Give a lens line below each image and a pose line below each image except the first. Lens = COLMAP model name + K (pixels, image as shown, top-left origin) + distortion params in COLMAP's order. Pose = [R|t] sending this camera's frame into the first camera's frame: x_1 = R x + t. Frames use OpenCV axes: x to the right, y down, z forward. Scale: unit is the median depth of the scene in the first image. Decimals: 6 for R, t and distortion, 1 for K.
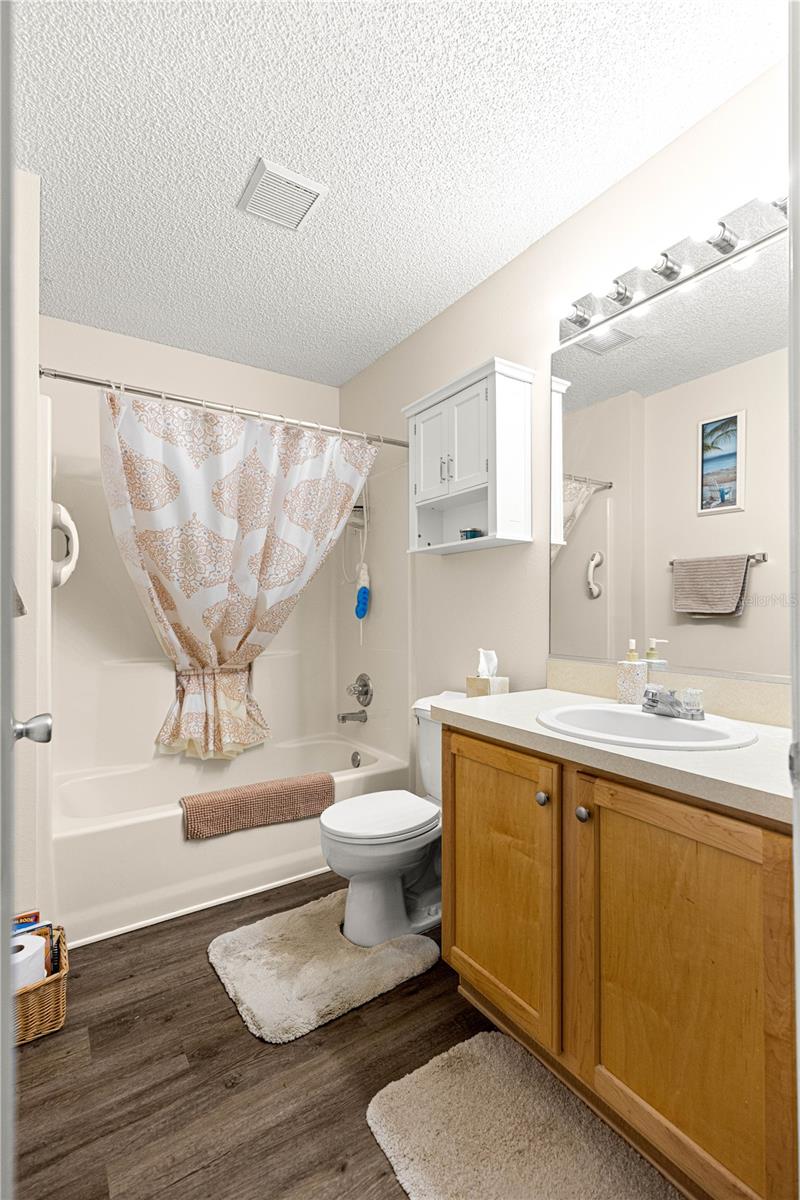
lens RADIAL K [[552.4, 0, 394.5], [0, 552.4, 611.6], [0, 0, 1]] dist [0.009991, -0.000927]
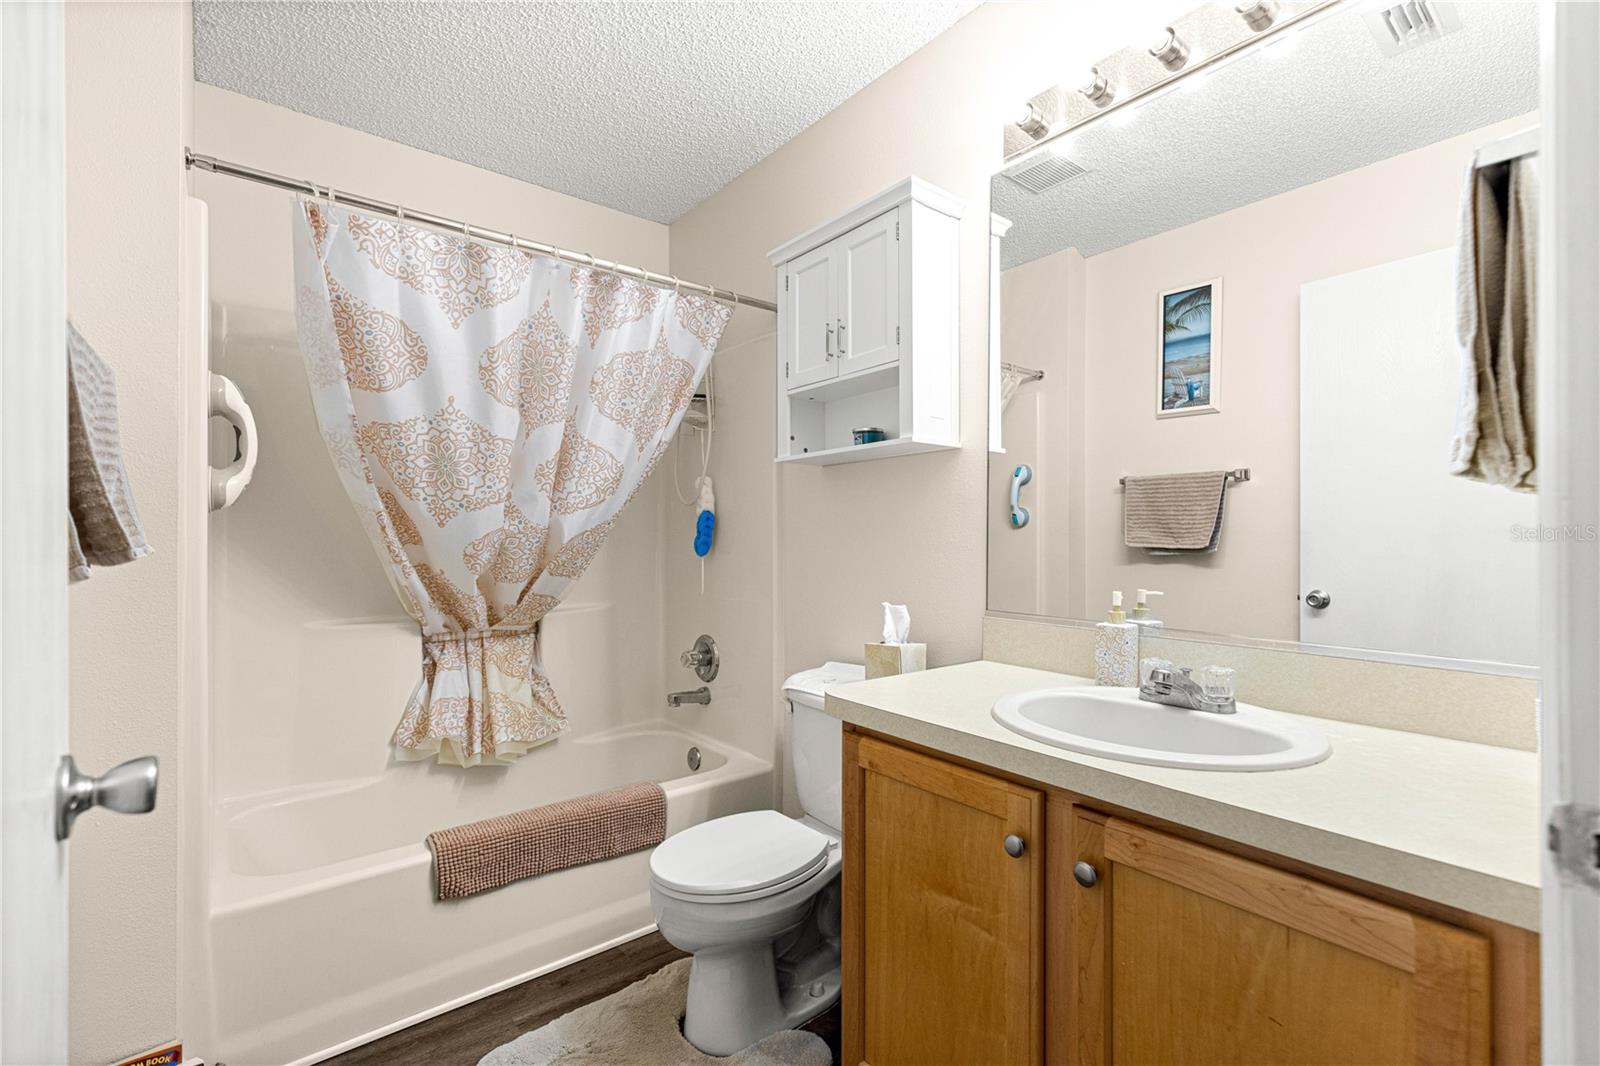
lens RADIAL K [[705.4, 0, 798.0], [0, 705.4, 540.7], [0, 0, 1]] dist [0.006309, 0.000687]
pose [[0.994490, 0.001205, 0.104821, -0.042870], [-0.001278, 0.999999, 0.000628, -0.009832], [-0.104820, -0.000758, 0.994491, 0.131744]]
